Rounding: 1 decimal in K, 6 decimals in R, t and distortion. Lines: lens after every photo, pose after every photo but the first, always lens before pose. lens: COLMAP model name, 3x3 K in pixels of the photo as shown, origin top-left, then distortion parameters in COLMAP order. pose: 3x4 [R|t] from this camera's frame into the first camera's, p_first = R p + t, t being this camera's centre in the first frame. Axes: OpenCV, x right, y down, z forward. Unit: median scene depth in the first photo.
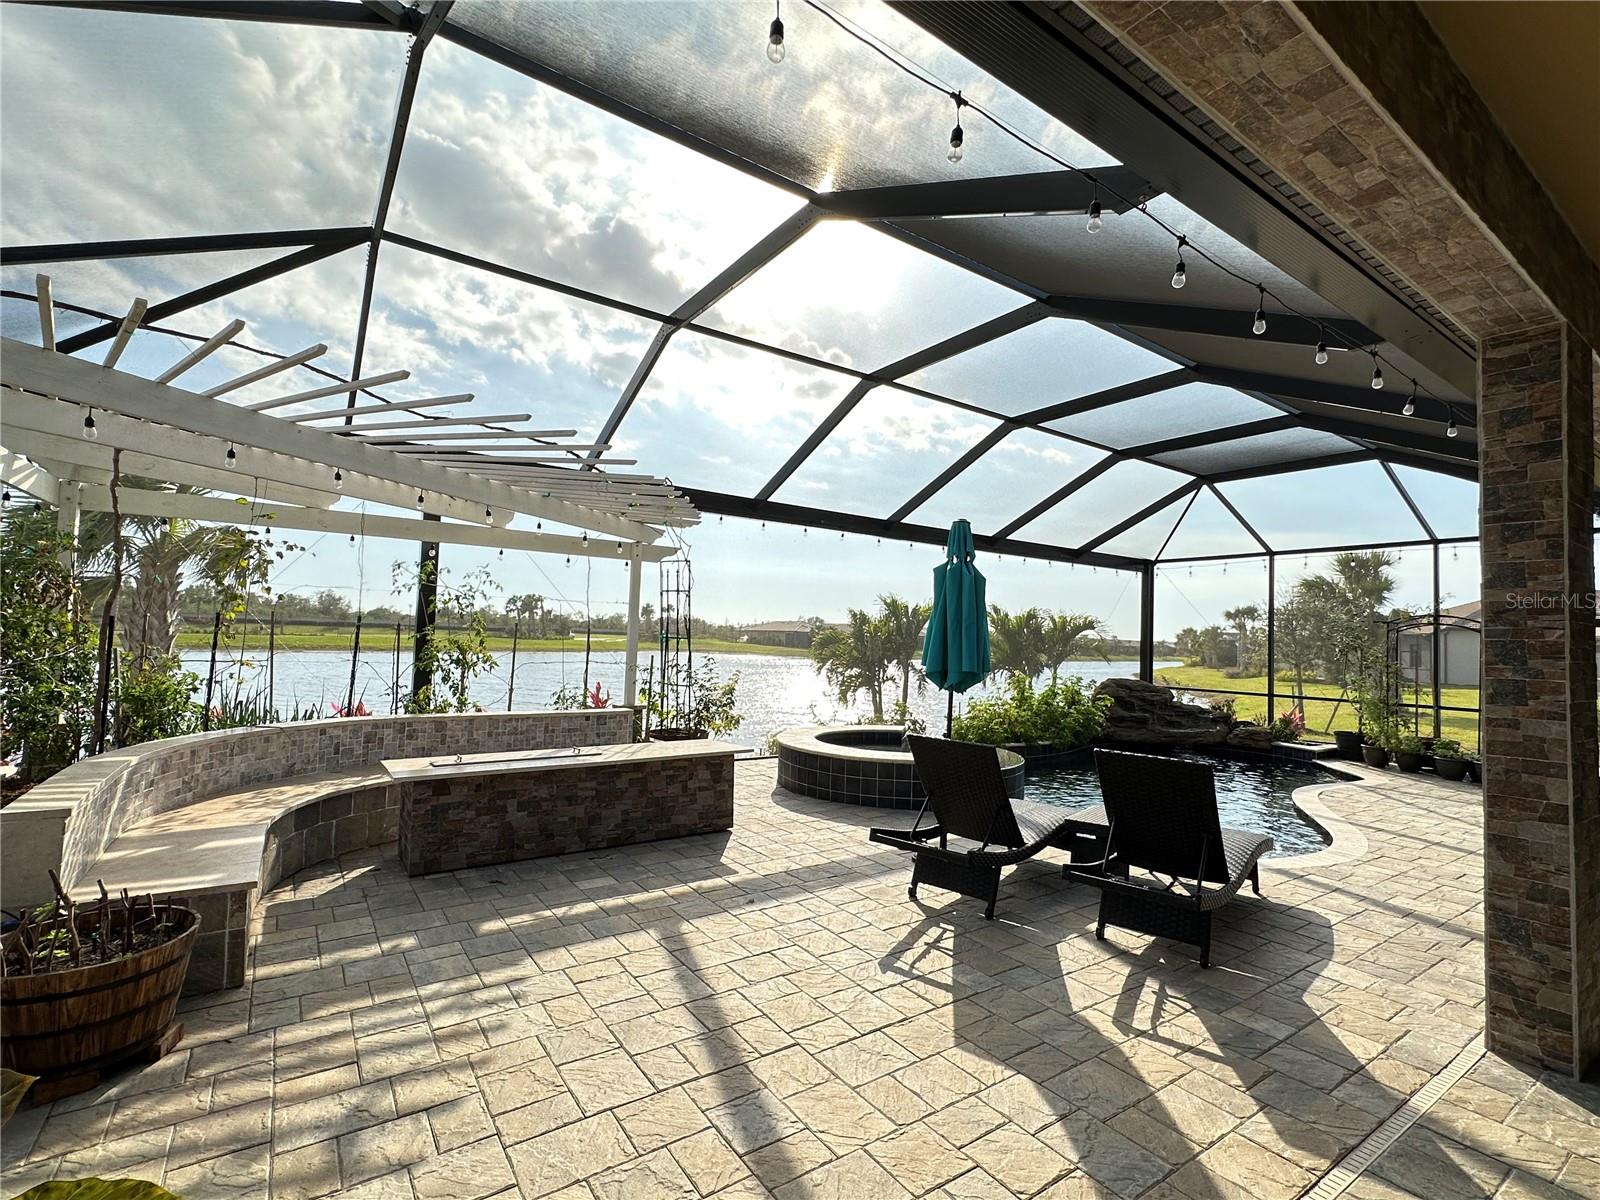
lens RADIAL K [[747.4, 0, 801.4], [0, 747.4, 598.8], [0, 0, 1]] dist [0.003643, 0.000155]
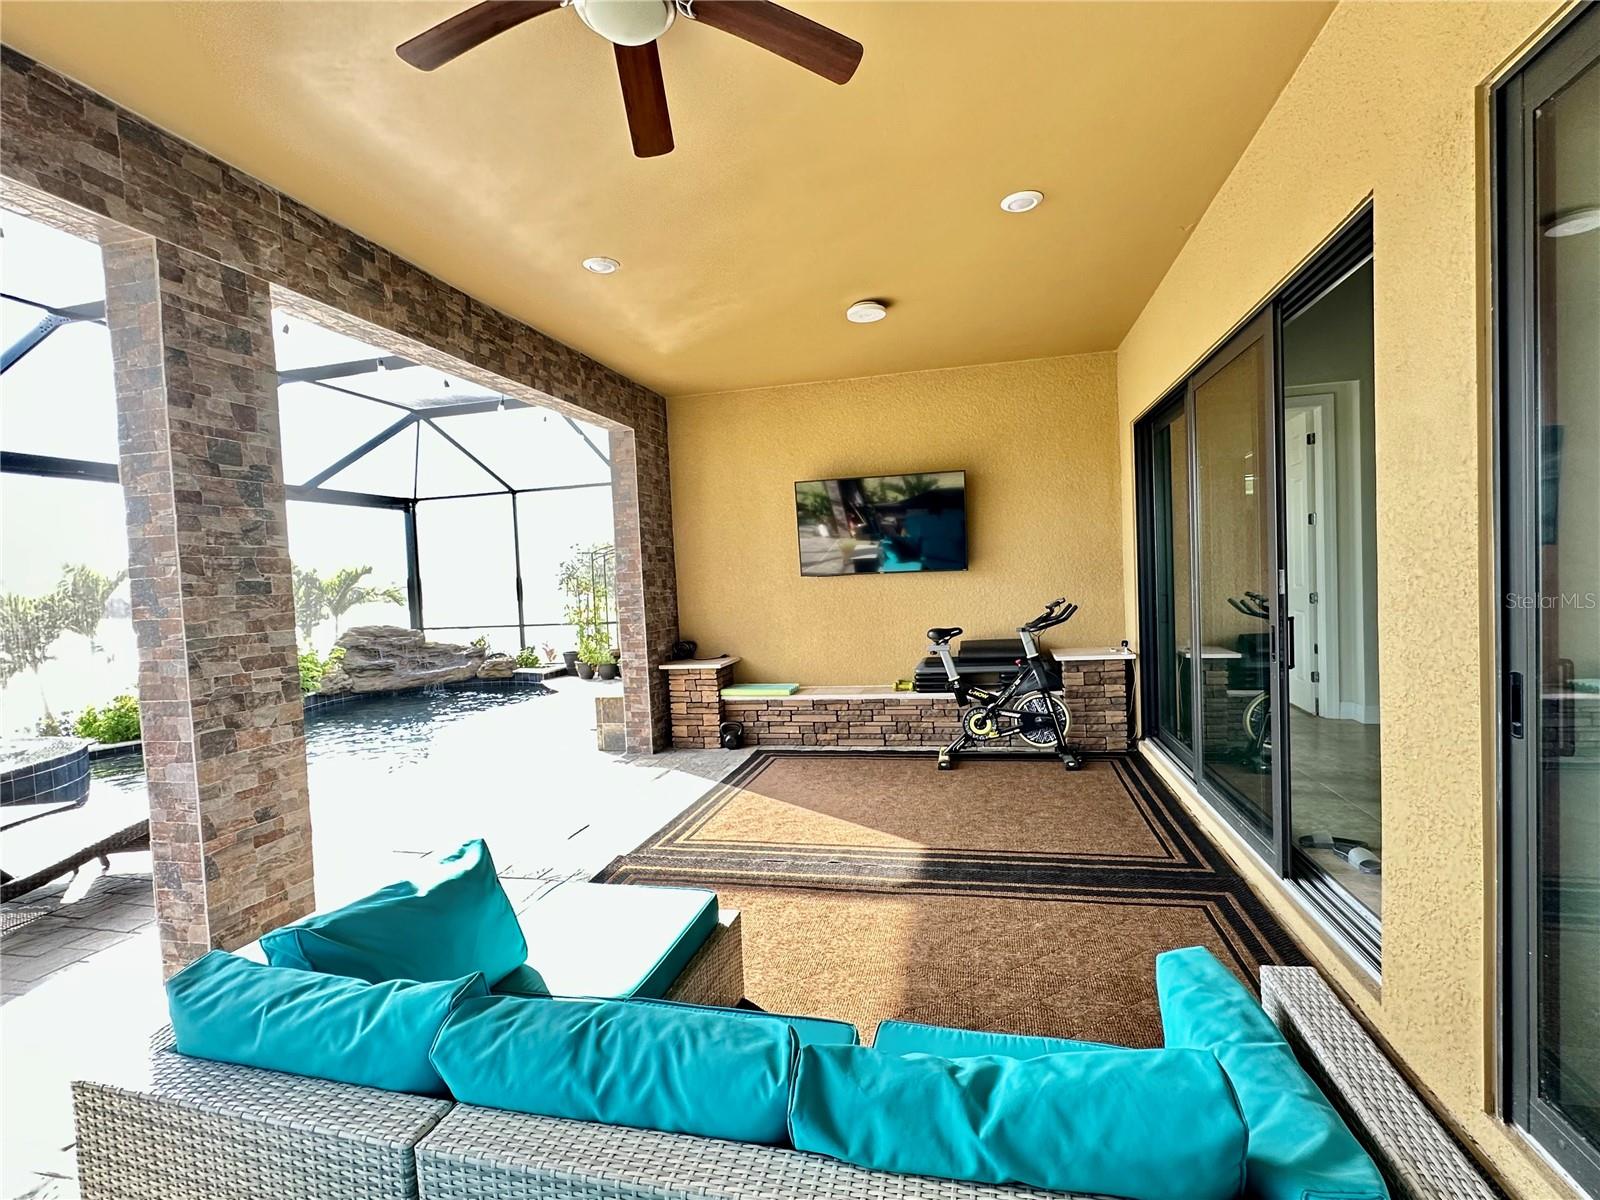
lens RADIAL K [[747.4, 0, 804.5], [0, 747.4, 599.6], [0, 0, 1]] dist [0.003643, 0.000155]
pose [[0.746692, -0.088576, 0.659246, 0.458643], [0.034671, 0.994930, 0.094408, 0.009890], [-0.664266, -0.047637, 0.745977, -0.125350]]
